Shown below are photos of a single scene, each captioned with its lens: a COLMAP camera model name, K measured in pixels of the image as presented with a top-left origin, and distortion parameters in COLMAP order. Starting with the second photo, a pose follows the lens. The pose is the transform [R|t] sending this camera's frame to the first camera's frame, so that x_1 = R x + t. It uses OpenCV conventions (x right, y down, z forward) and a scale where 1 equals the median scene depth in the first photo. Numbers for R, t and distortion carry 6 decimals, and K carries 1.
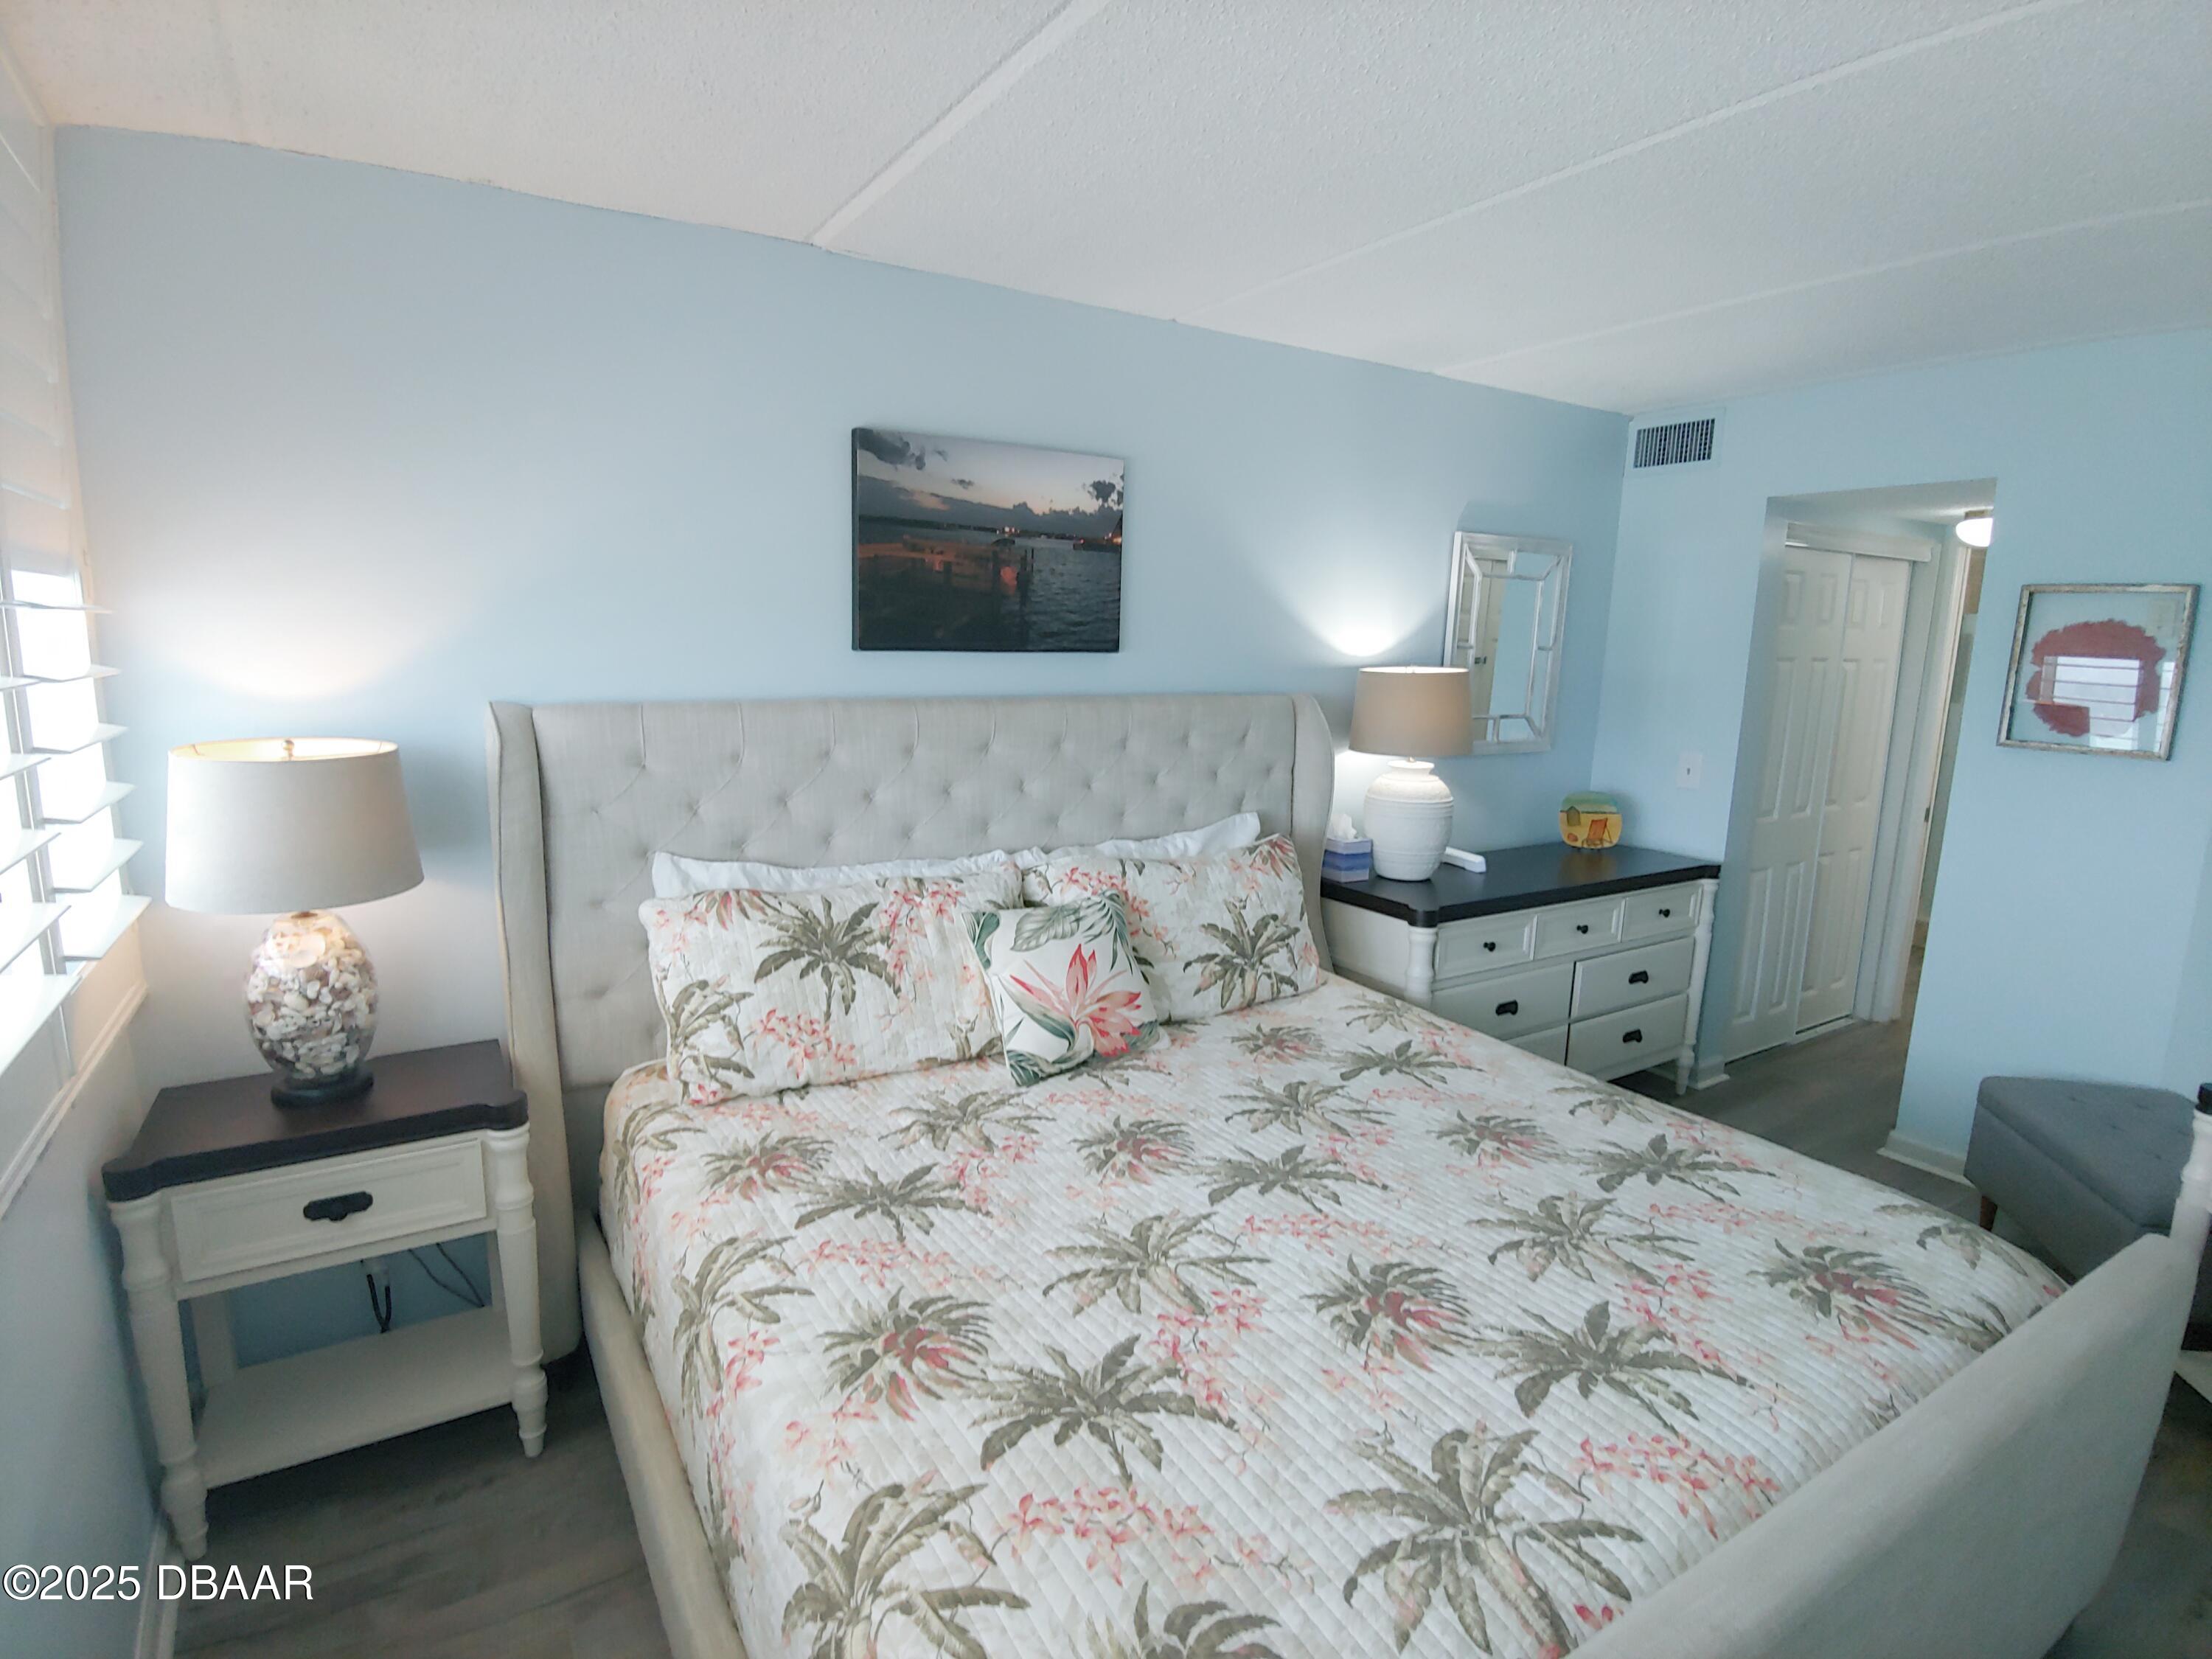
lens RADIAL K [[1112.1, 0, 1089.8], [0, 1112.1, 811.6], [0, 0, 1]] dist [-0.016049, -0.003572]
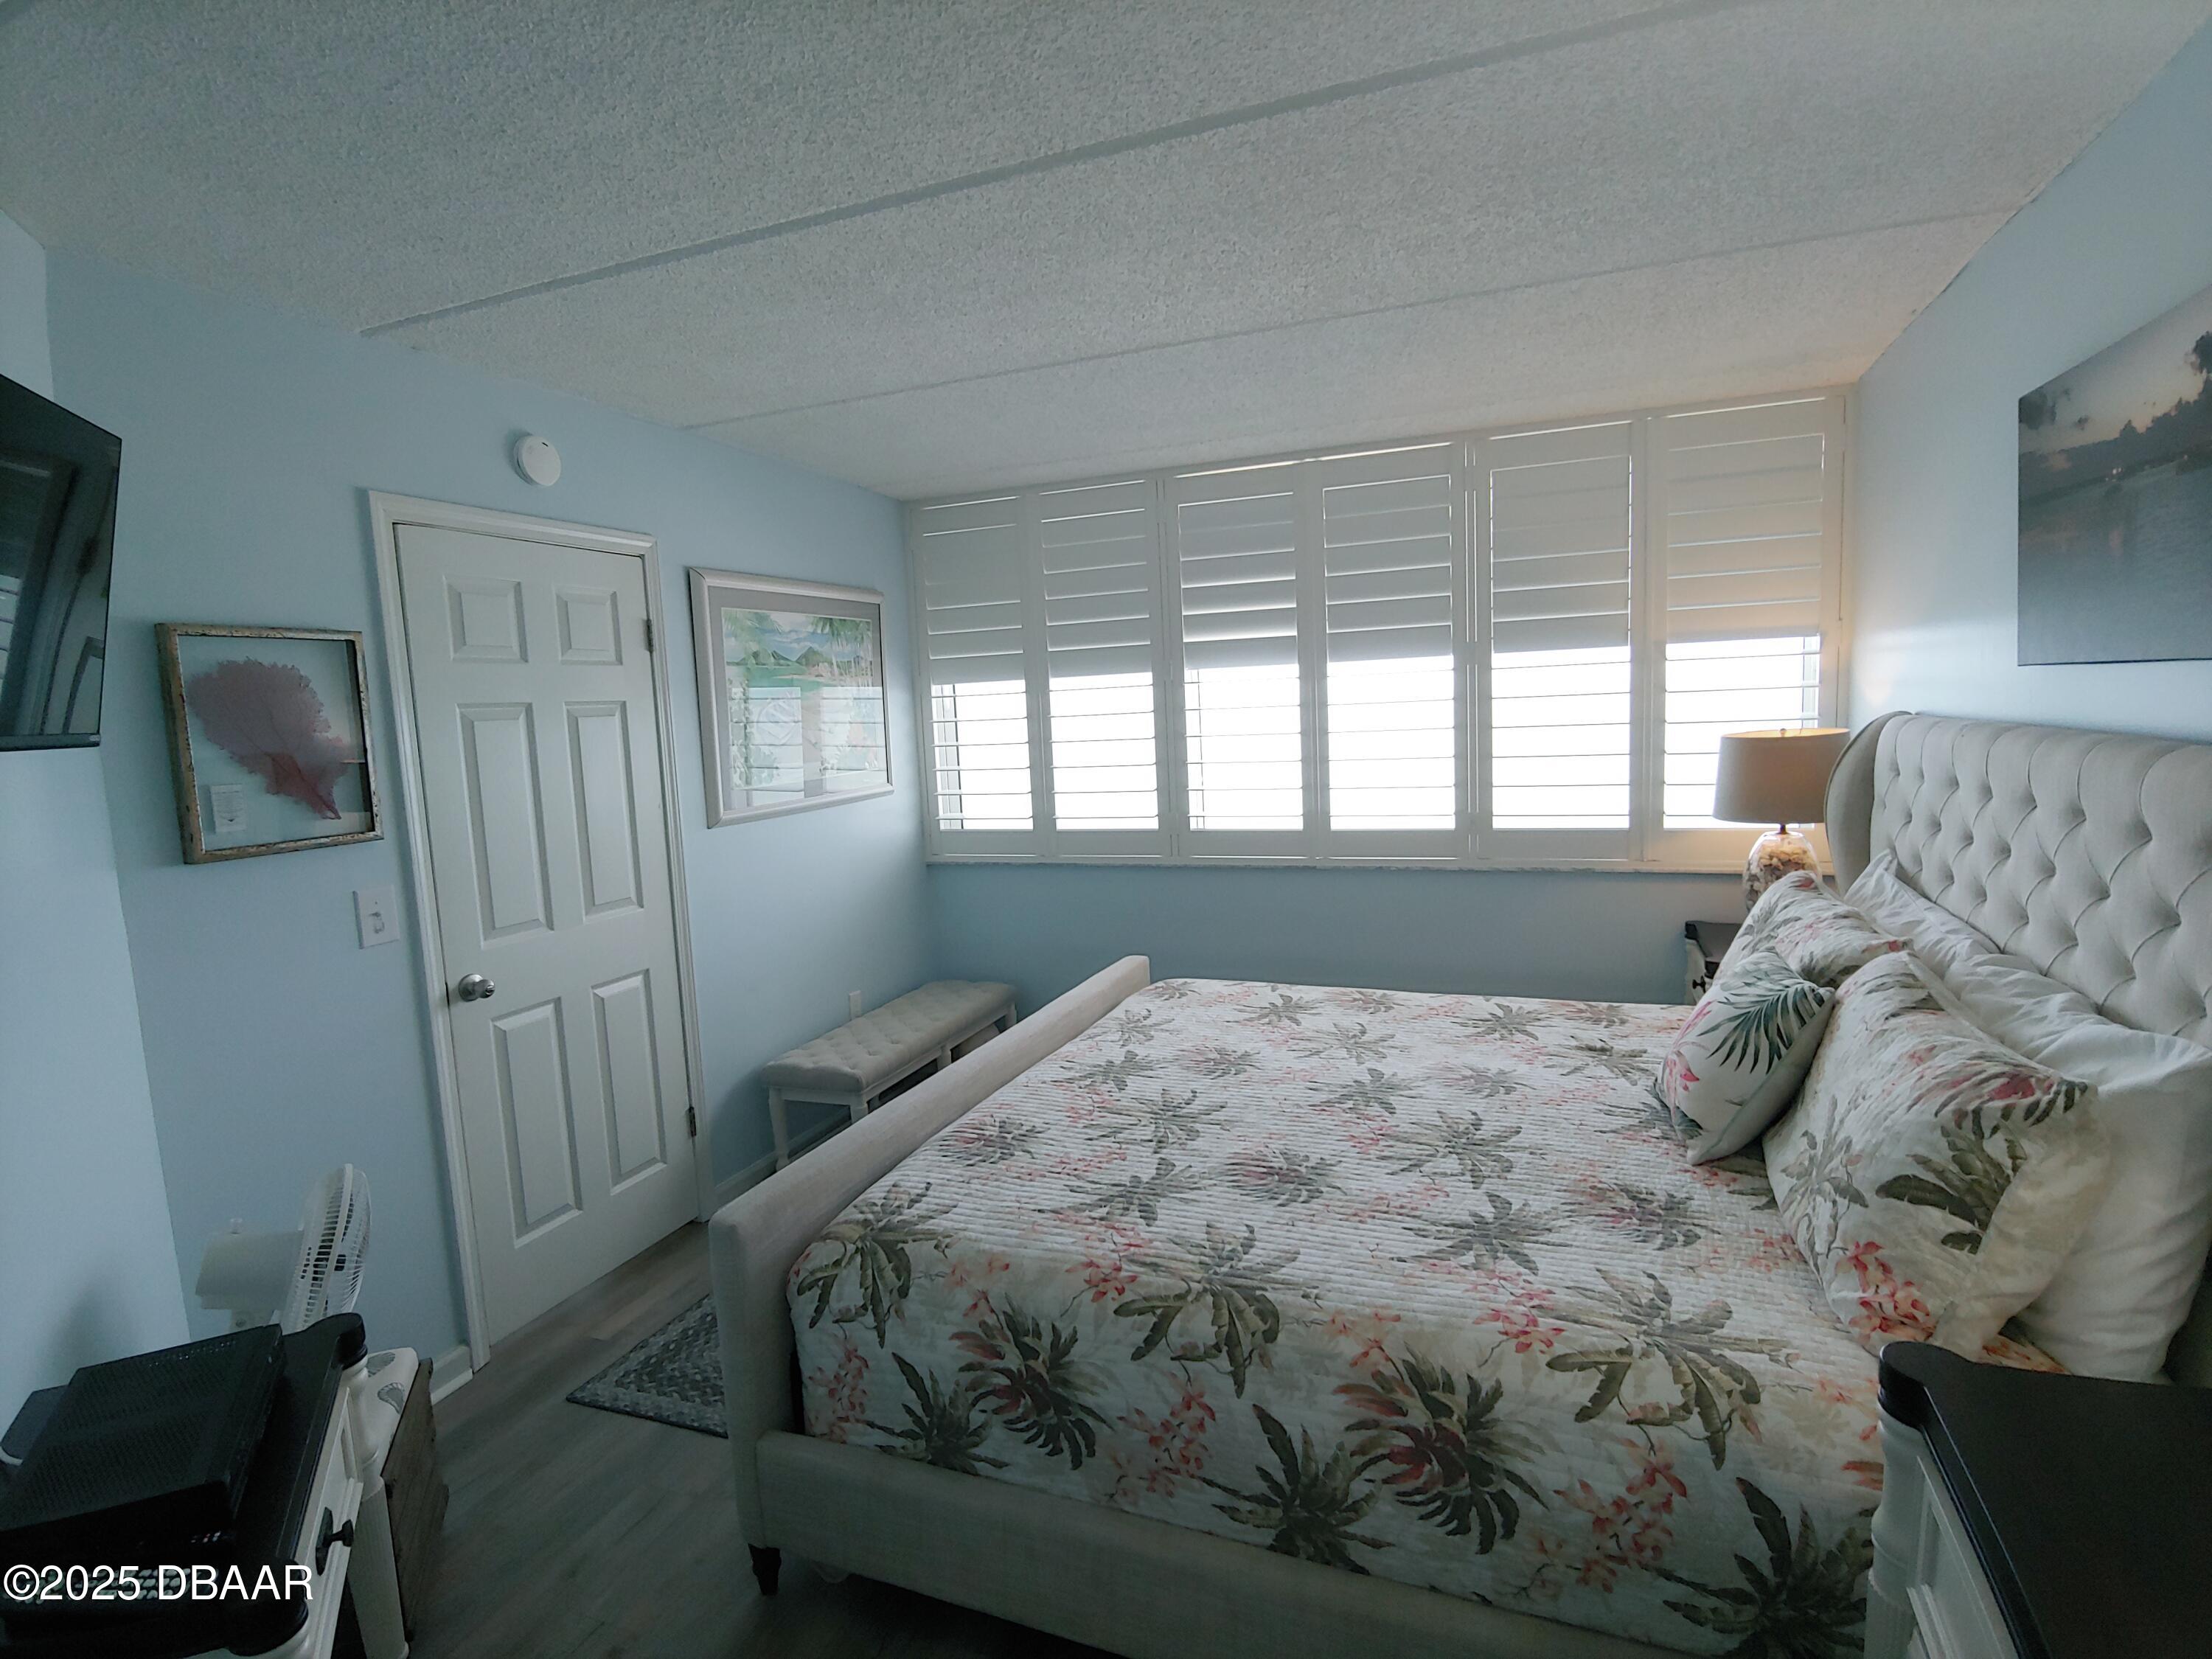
lens RADIAL K [[1112.1, 0, 1098.4], [0, 1112.1, 822.1], [0, 0, 1]] dist [-0.016049, -0.003572]
pose [[-0.802325, 0.081528, -0.591293, 1.190708], [-0.064751, 0.972893, 0.222004, -0.243735], [0.593365, 0.216406, -0.775298, 1.806848]]
